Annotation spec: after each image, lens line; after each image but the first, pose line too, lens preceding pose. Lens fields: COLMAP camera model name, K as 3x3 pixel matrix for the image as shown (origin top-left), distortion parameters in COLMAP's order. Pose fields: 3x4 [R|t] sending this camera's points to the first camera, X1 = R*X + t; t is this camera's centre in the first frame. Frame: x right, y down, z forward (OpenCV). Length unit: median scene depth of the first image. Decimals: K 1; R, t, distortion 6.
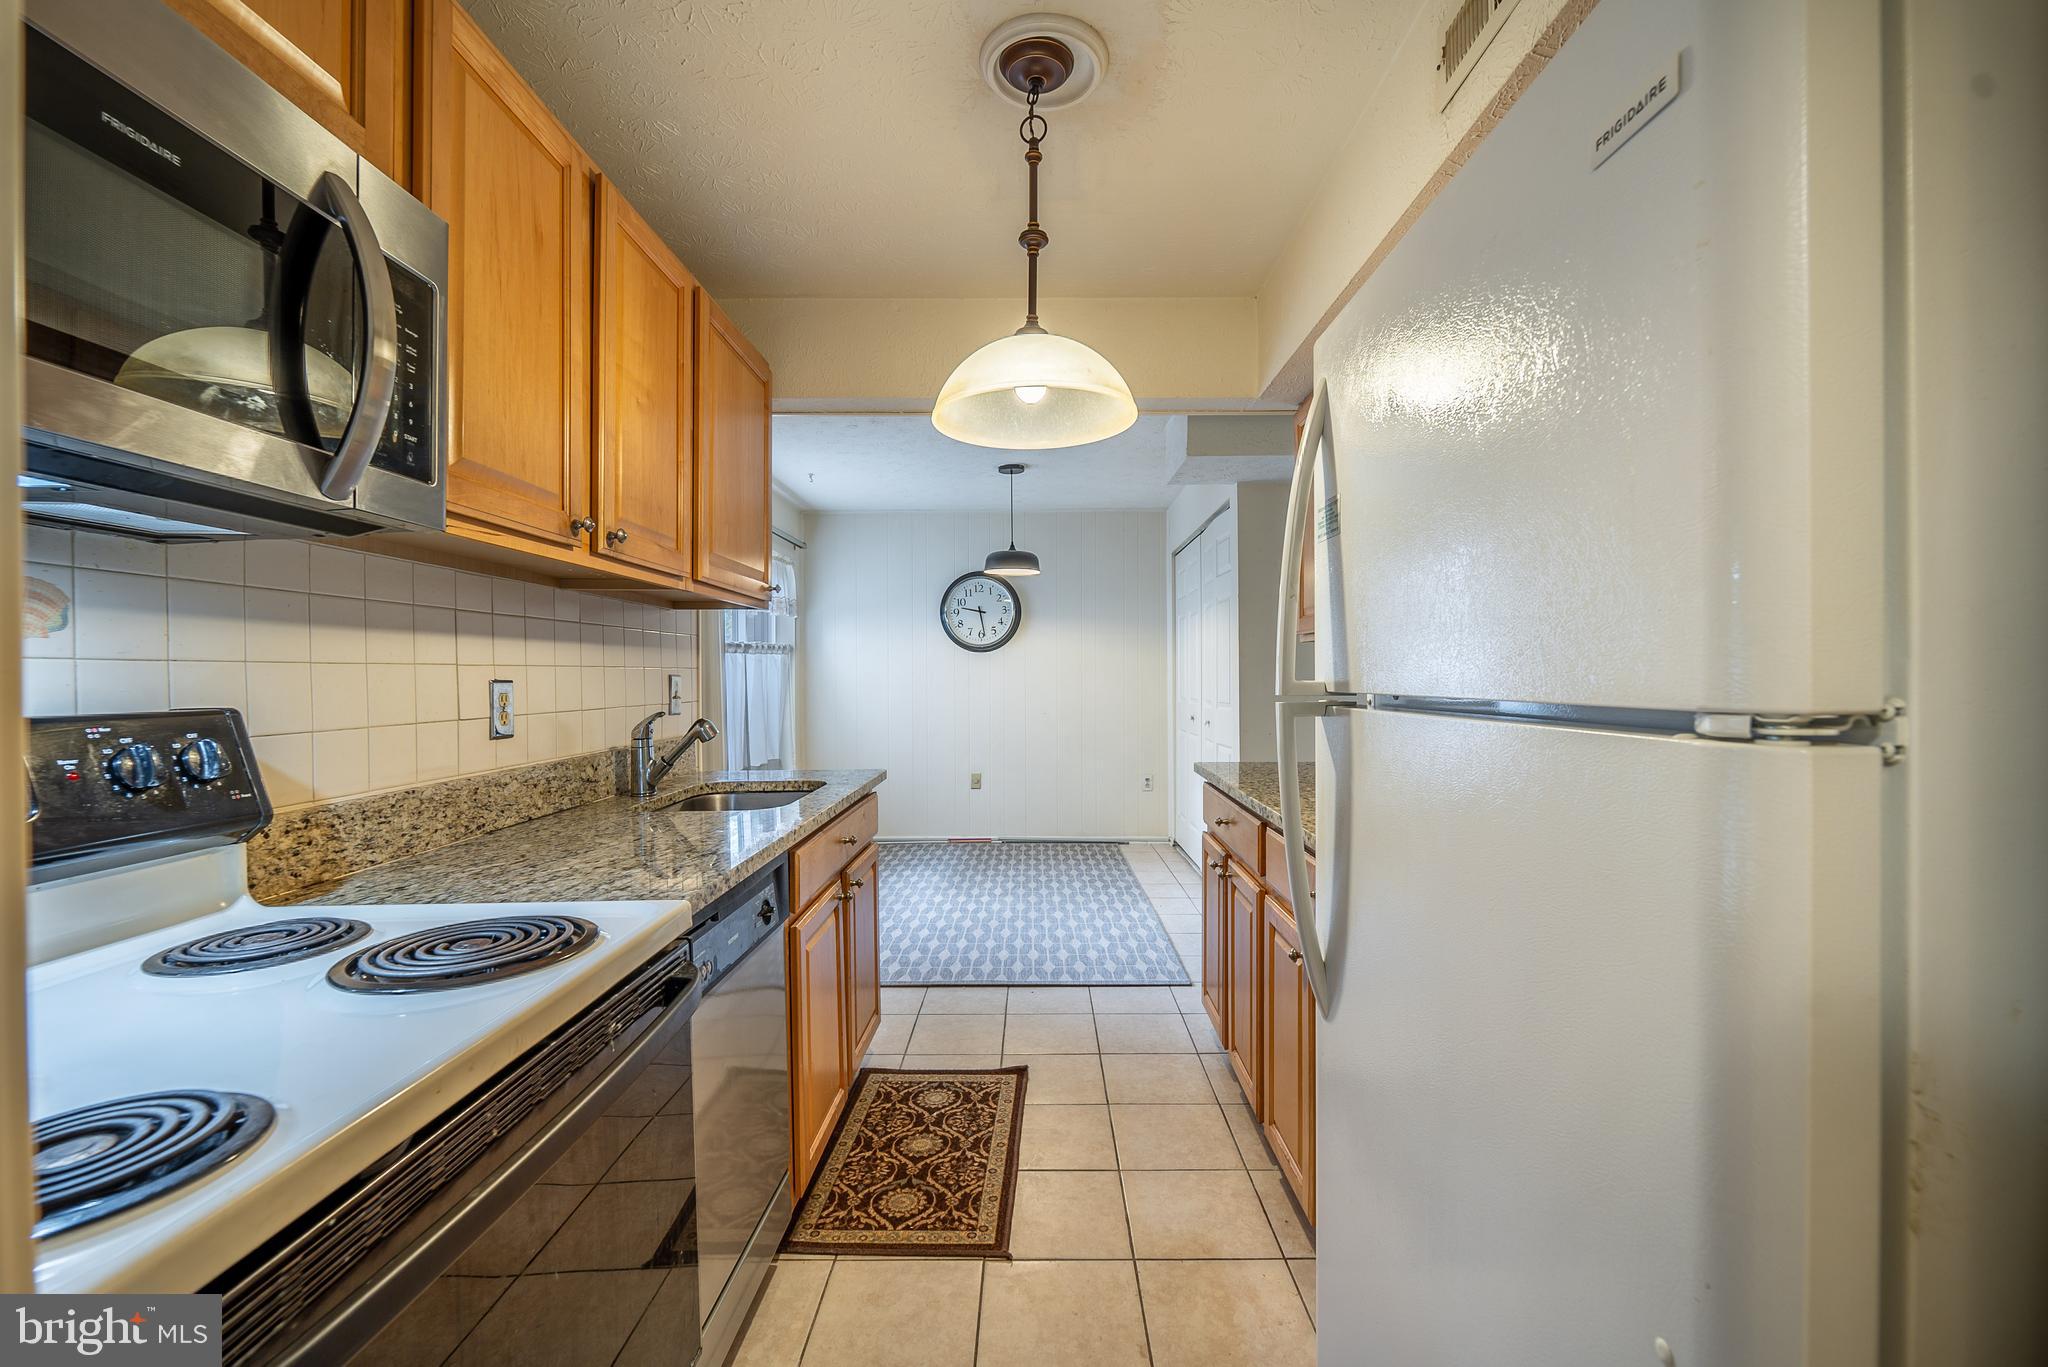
lens RADIAL K [[833.7, 0, 1020.9], [0, 833.7, 675.7], [0, 0, 1]] dist [0.001683, -0.000288]
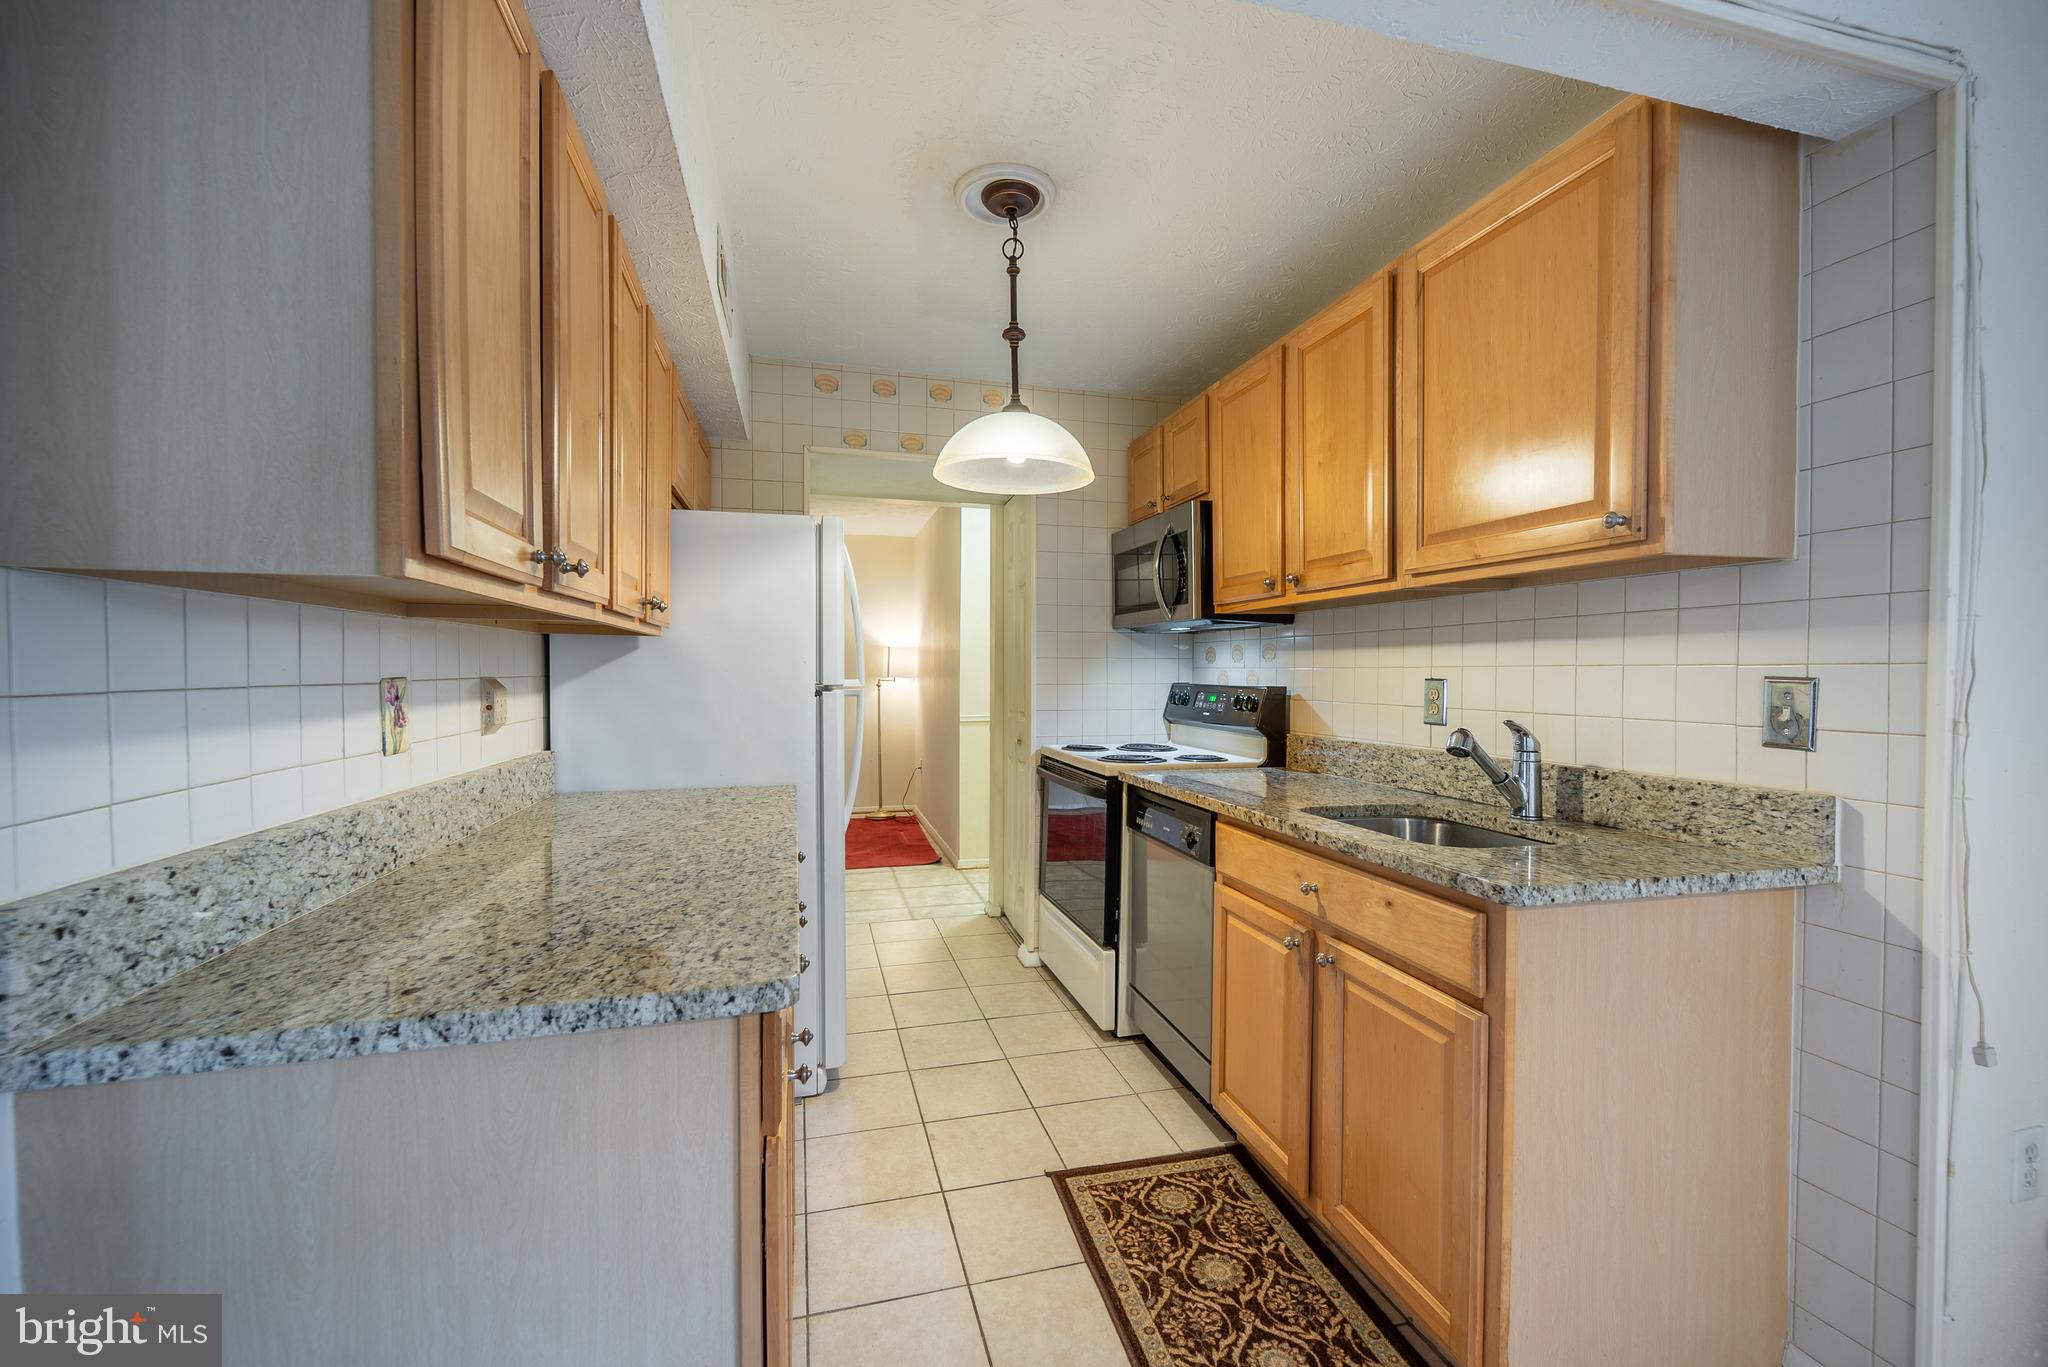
lens RADIAL K [[833.7, 0, 1016.1], [0, 833.7, 685.6], [0, 0, 1]] dist [0.001683, -0.000288]
pose [[-0.963583, 0.002066, -0.267401, 0.194104], [-0.001810, 0.999897, 0.014248, -0.000608], [0.267403, 0.014213, -0.963480, 1.203871]]
